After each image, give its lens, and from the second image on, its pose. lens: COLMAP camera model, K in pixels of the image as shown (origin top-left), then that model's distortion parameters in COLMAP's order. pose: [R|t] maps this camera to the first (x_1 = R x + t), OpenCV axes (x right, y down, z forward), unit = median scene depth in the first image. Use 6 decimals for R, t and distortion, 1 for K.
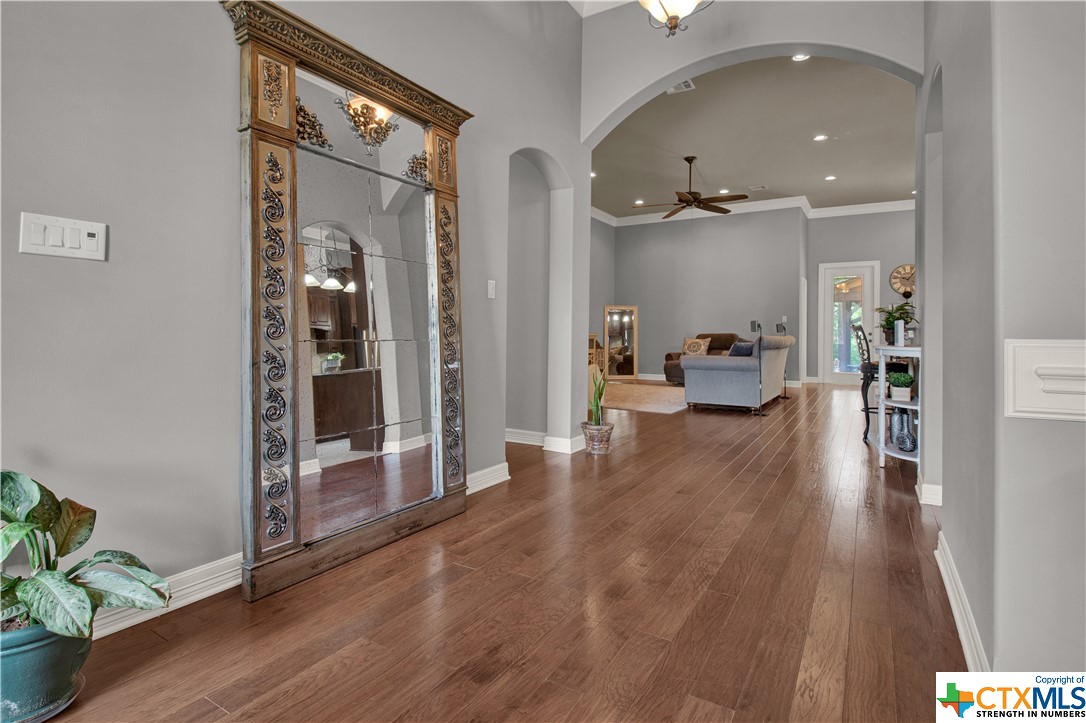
lens RADIAL K [[548.9, 0, 542.0], [0, 548.9, 328.0], [0, 0, 1]] dist [-0.000751, -0.000326]
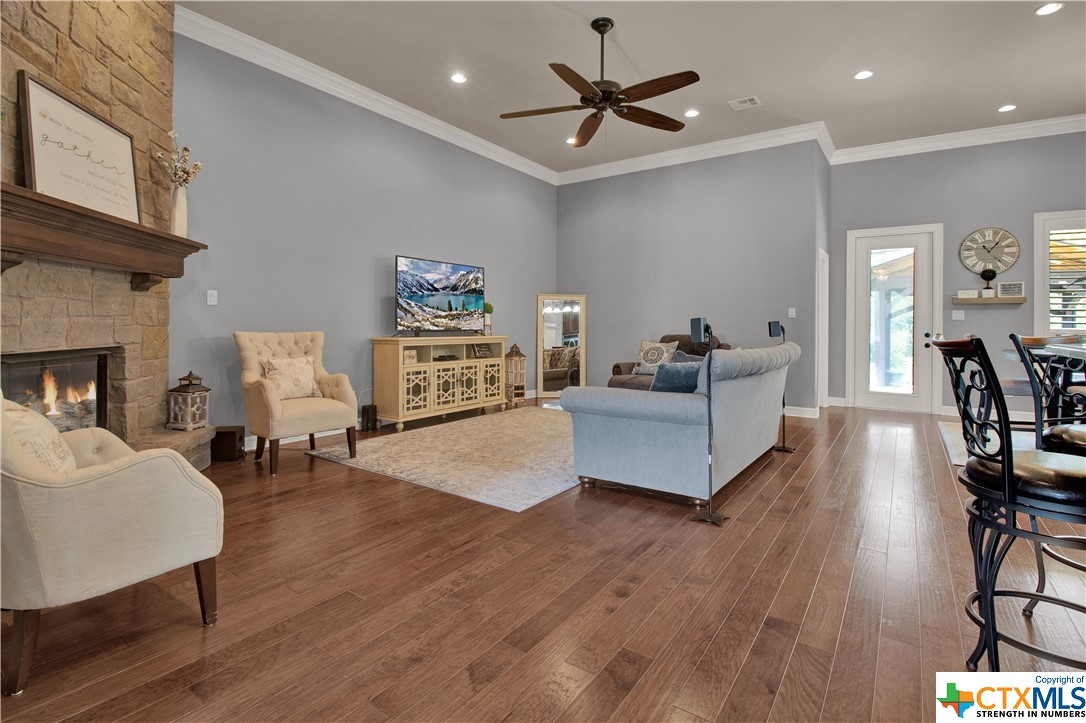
lens RADIAL K [[524.4, 0, 546.1], [0, 524.4, 319.5], [0, 0, 1]] dist [-0.001933, -0.000694]
pose [[0.998066, -0.000409, -0.062169, 0.261851], [0.000301, 0.999998, -0.001758, -0.010275], [0.062170, 0.001735, 0.998064, 0.498672]]
